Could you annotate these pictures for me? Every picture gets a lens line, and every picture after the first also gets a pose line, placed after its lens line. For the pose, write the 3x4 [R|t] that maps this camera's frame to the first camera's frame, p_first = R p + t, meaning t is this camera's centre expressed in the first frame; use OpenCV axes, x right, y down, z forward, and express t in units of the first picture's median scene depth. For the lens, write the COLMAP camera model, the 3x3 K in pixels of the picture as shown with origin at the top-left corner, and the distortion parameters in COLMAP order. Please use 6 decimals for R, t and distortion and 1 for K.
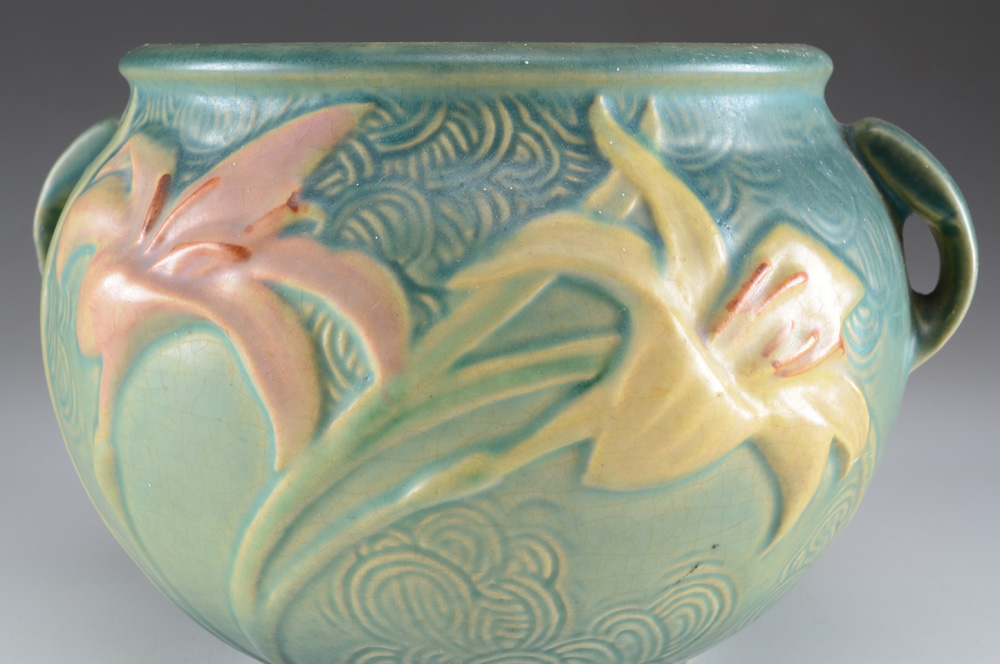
lens RADIAL K [[1344.3, 0, 499.4], [0, 1344.3, 294.3], [0, 0, 1]] dist [-0.033260, 0.000381]
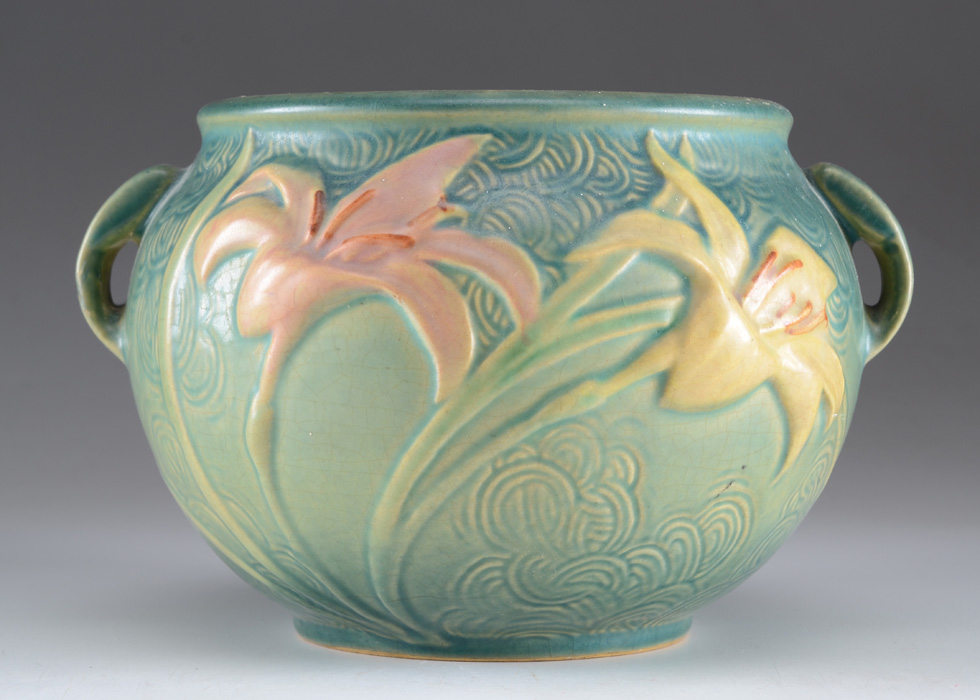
lens RADIAL K [[2431.4, 0, 490.0], [0, 2431.4, 350.0], [0, 0, 1]] dist [-0.029601, 0.168675]
pose [[0.977654, -0.010355, 0.209967, -0.603028], [0.034548, 0.993120, -0.111884, 0.341629], [-0.207363, 0.116638, 0.971286, -1.328359]]
